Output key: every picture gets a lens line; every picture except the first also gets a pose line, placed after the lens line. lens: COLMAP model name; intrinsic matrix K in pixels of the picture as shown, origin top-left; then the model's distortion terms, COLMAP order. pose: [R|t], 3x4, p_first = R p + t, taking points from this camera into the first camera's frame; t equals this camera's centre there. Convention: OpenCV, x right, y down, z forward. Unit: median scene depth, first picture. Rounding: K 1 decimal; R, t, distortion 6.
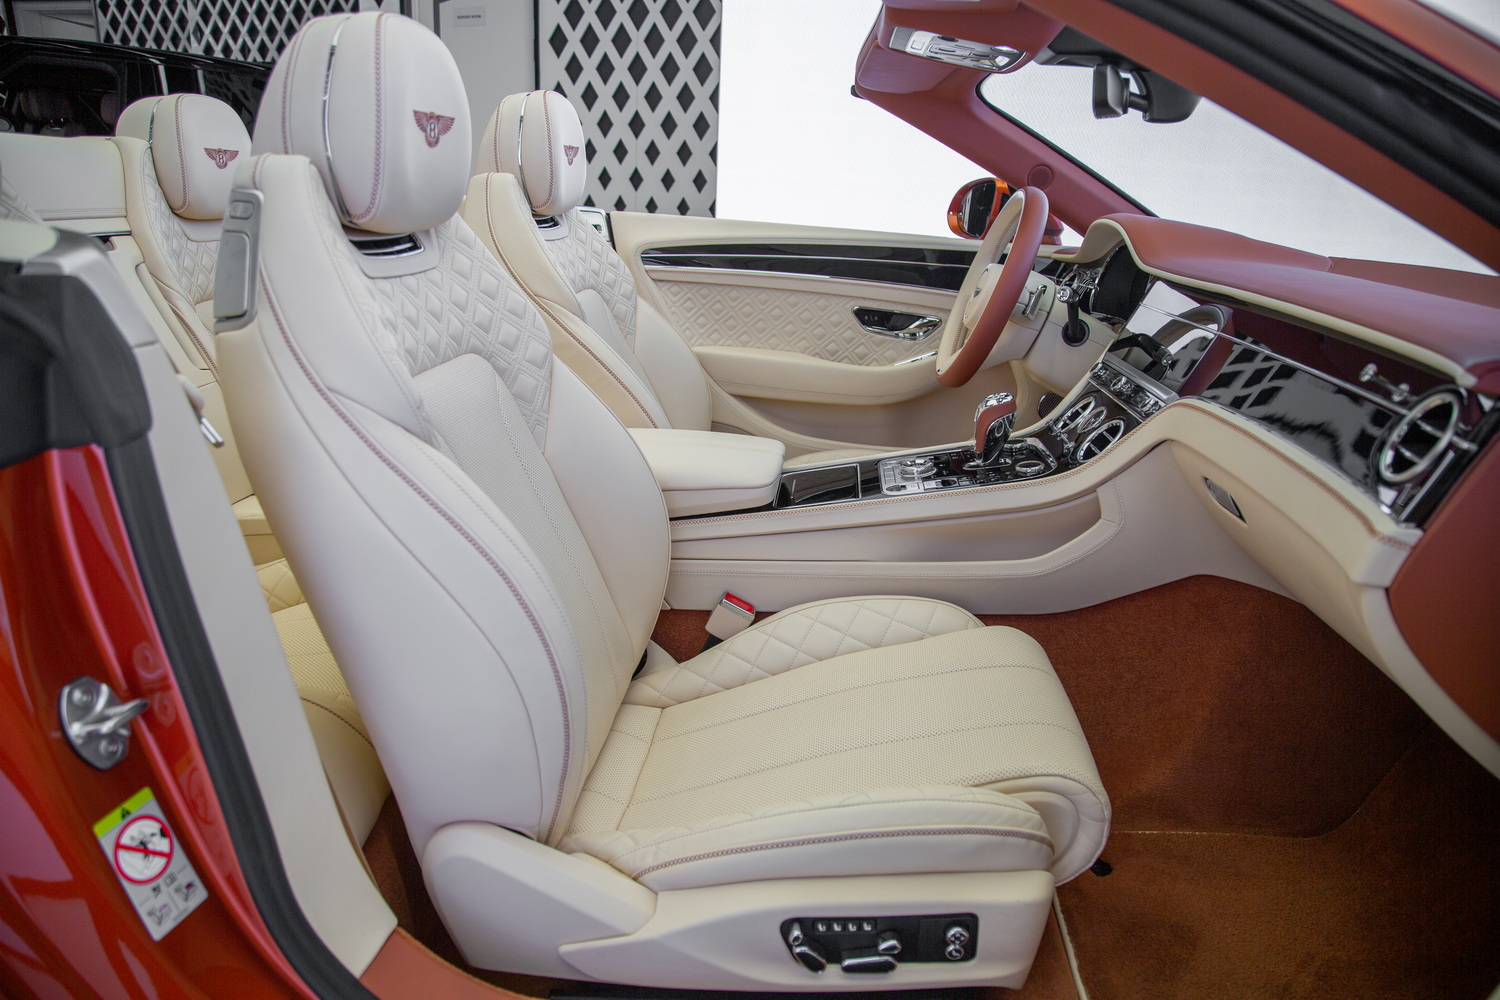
lens RADIAL K [[995.2, 0, 744.9], [0, 995.2, 535.3], [0, 0, 1]] dist [-0.121727, 0.062696]
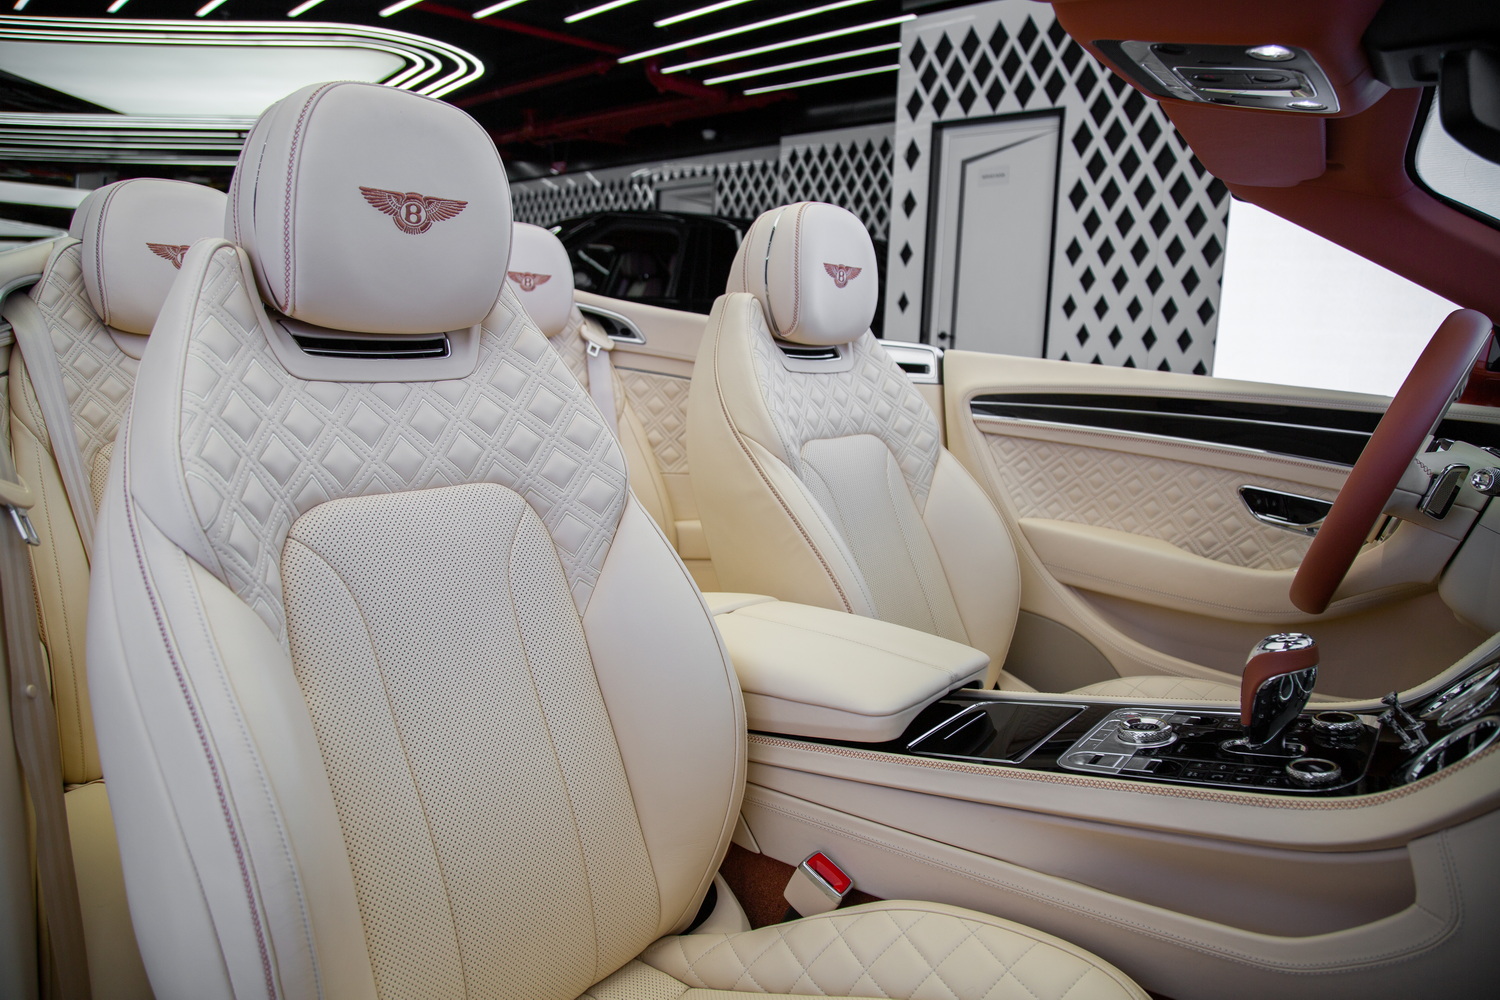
lens RADIAL K [[995.2, 0, 744.9], [0, 995.2, 535.3], [0, 0, 1]] dist [-0.121727, 0.062696]
pose [[0.844680, 0.108703, -0.524118, 0.192867], [-0.190360, 0.976155, -0.104332, -0.054846], [0.500279, 0.187898, 0.845231, 0.235219]]
